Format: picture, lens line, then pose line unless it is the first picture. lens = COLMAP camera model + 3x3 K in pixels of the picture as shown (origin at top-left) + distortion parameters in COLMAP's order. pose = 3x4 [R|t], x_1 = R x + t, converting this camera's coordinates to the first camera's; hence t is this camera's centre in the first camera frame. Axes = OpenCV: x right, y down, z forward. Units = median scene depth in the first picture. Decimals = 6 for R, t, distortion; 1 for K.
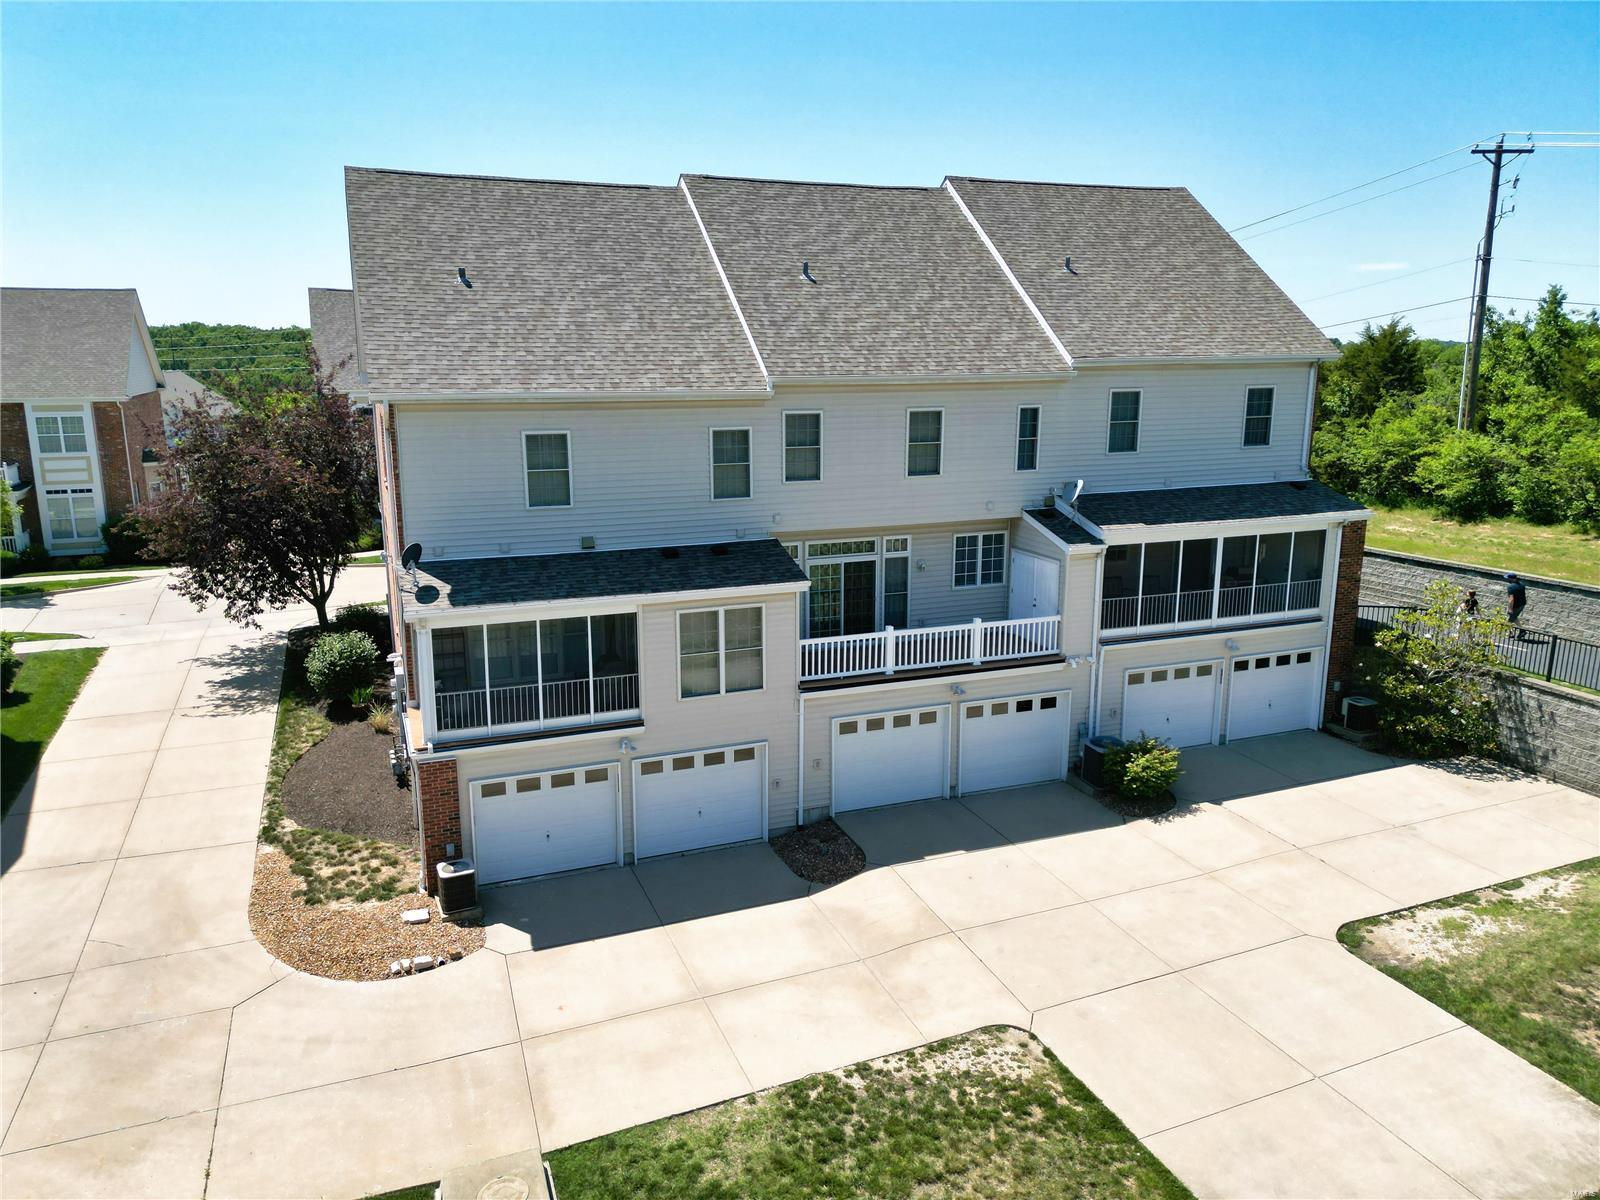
lens RADIAL K [[1121.3, 0, 794.2], [0, 1121.3, 598.3], [0, 0, 1]] dist [0.088806, -0.083528]
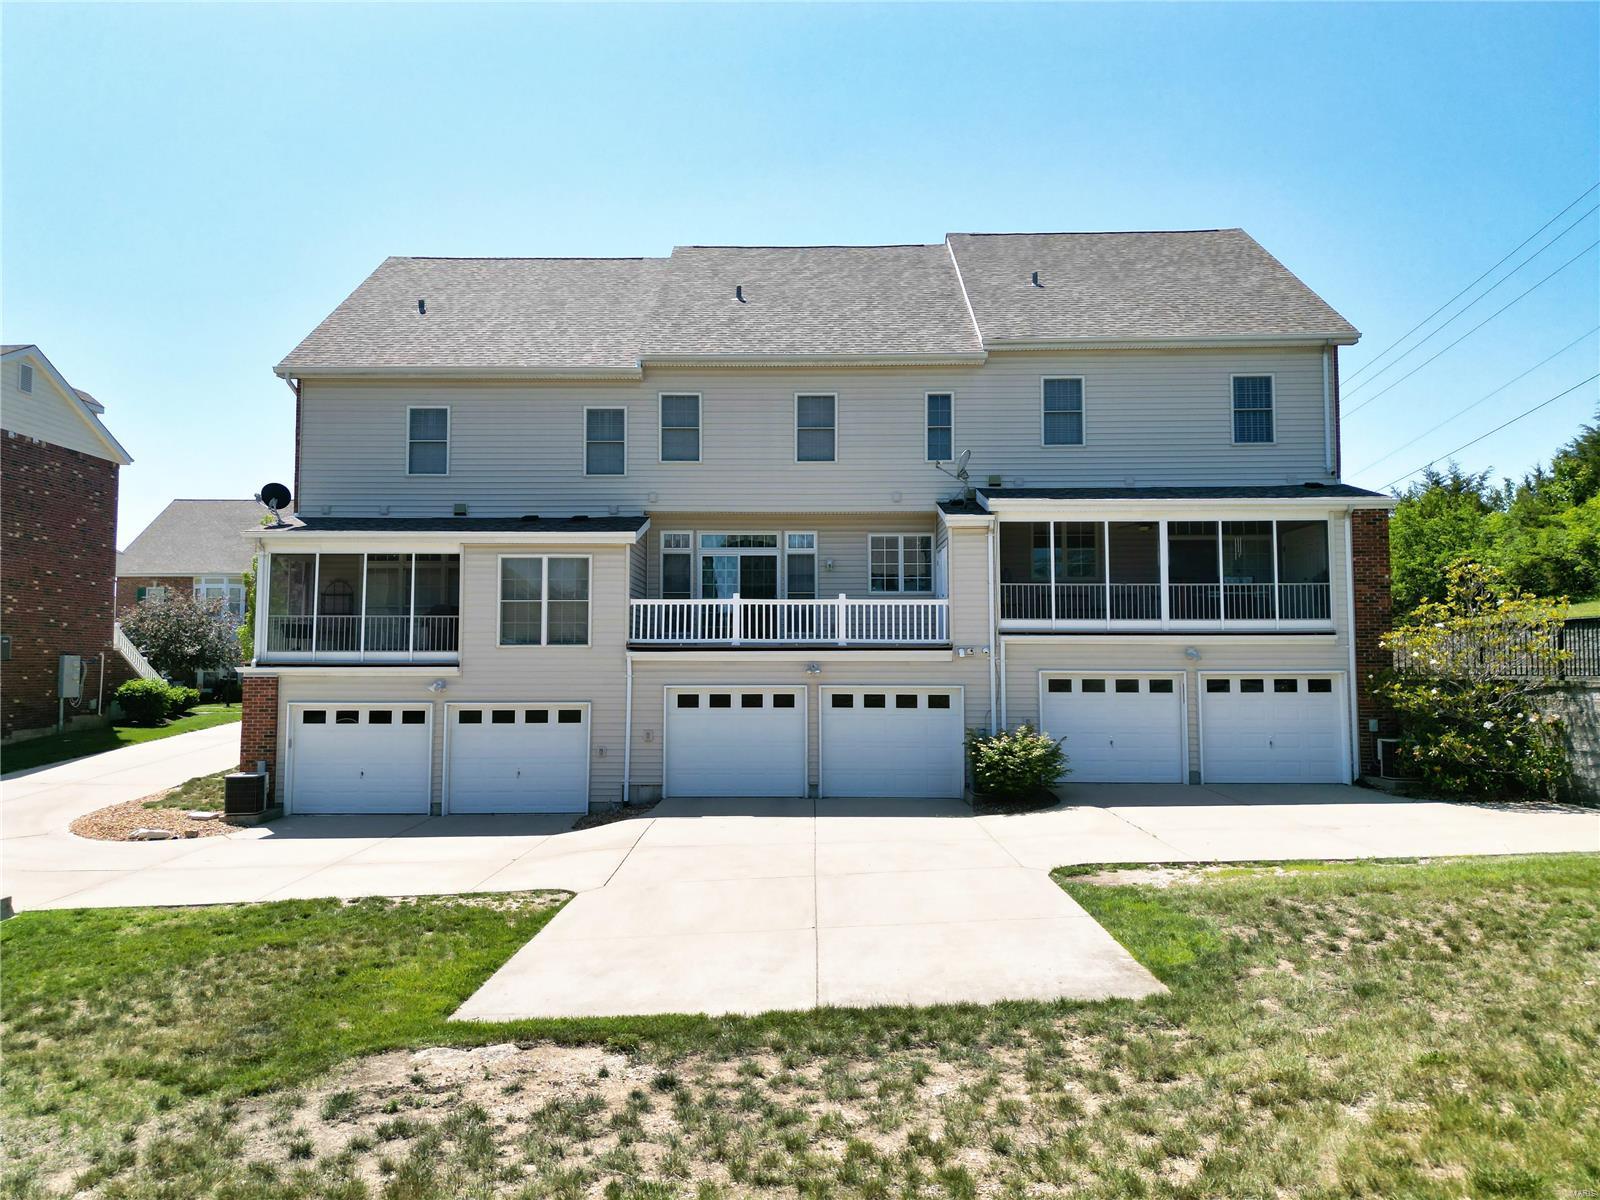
lens RADIAL K [[1121.3, 0, 794.2], [0, 1121.3, 598.3], [0, 0, 1]] dist [0.088806, -0.083528]
pose [[0.927818, -0.021320, -0.372422, 0.473660], [-0.080688, 0.963260, -0.256162, 0.262025], [0.364201, 0.267722, 0.892011, 0.178301]]
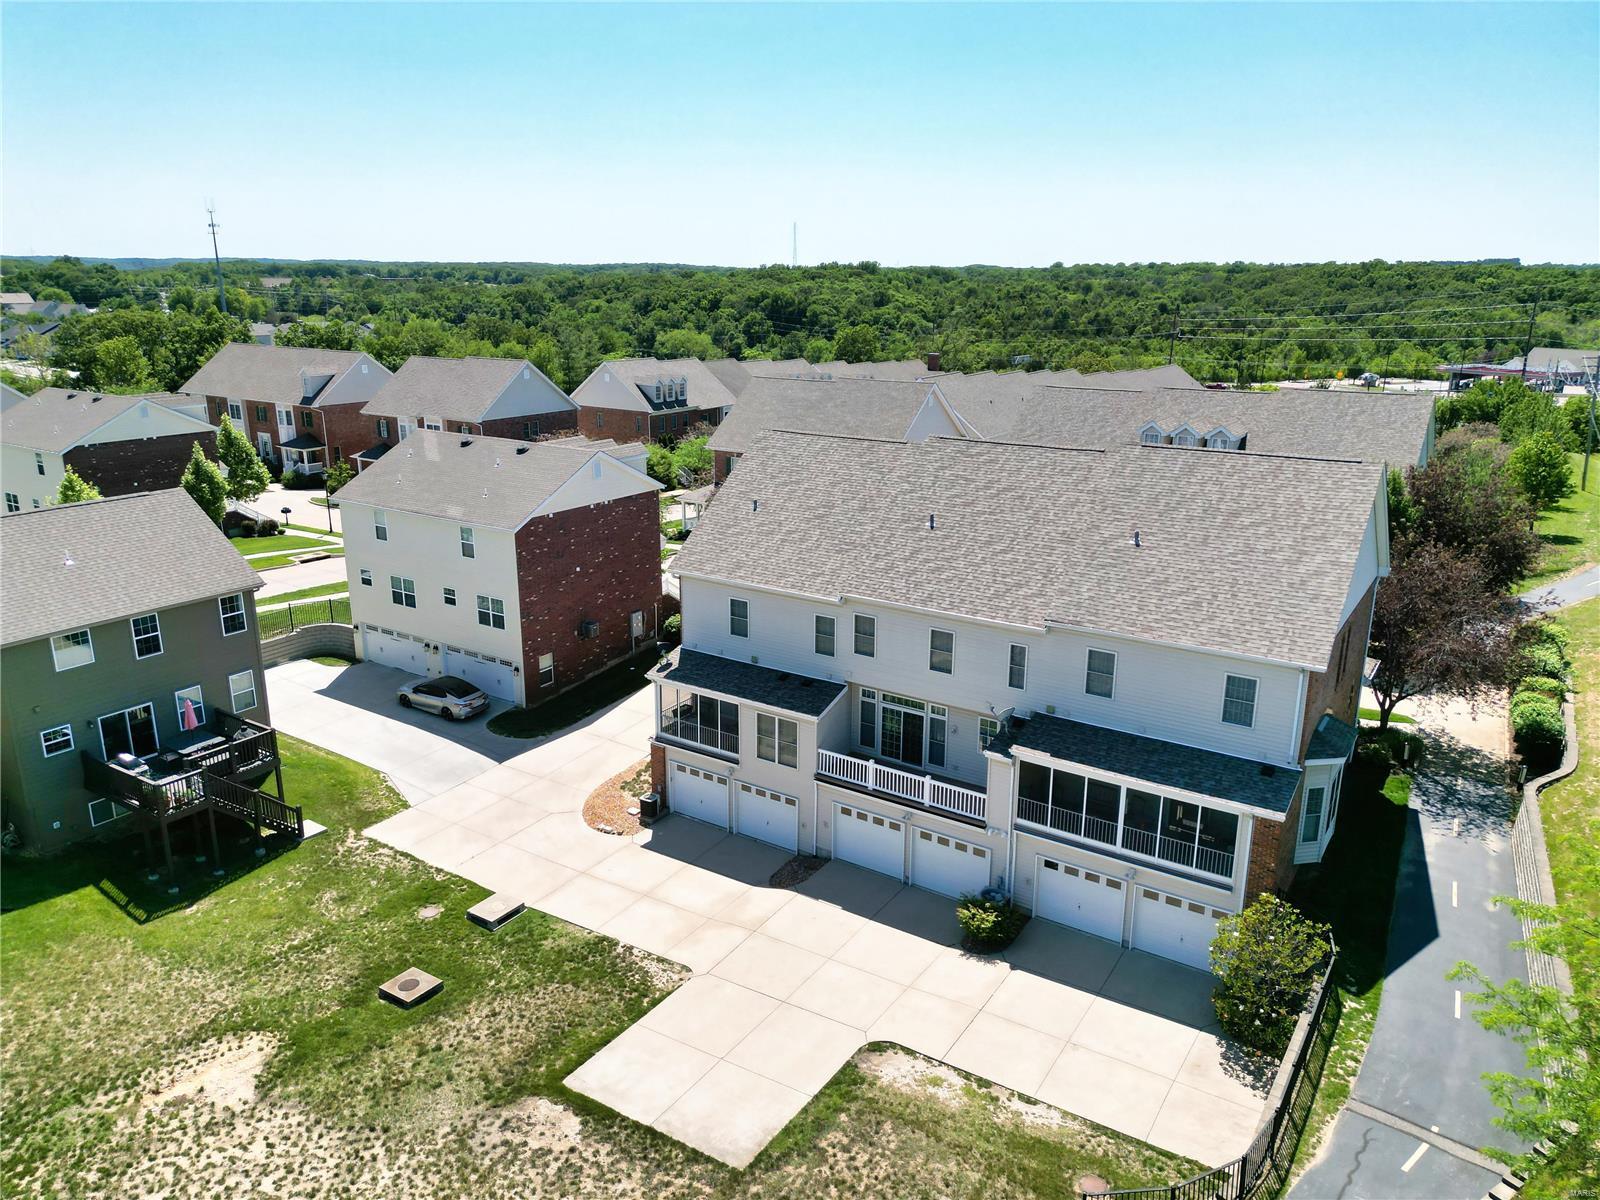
lens RADIAL K [[1121.3, 0, 794.2], [0, 1121.3, 598.3], [0, 0, 1]] dist [0.088806, -0.083528]
pose [[0.576613, 0.231657, -0.783487, 1.193605], [-0.179190, 0.971470, 0.155362, -0.417940], [0.797125, 0.050809, 0.601673, -0.050875]]
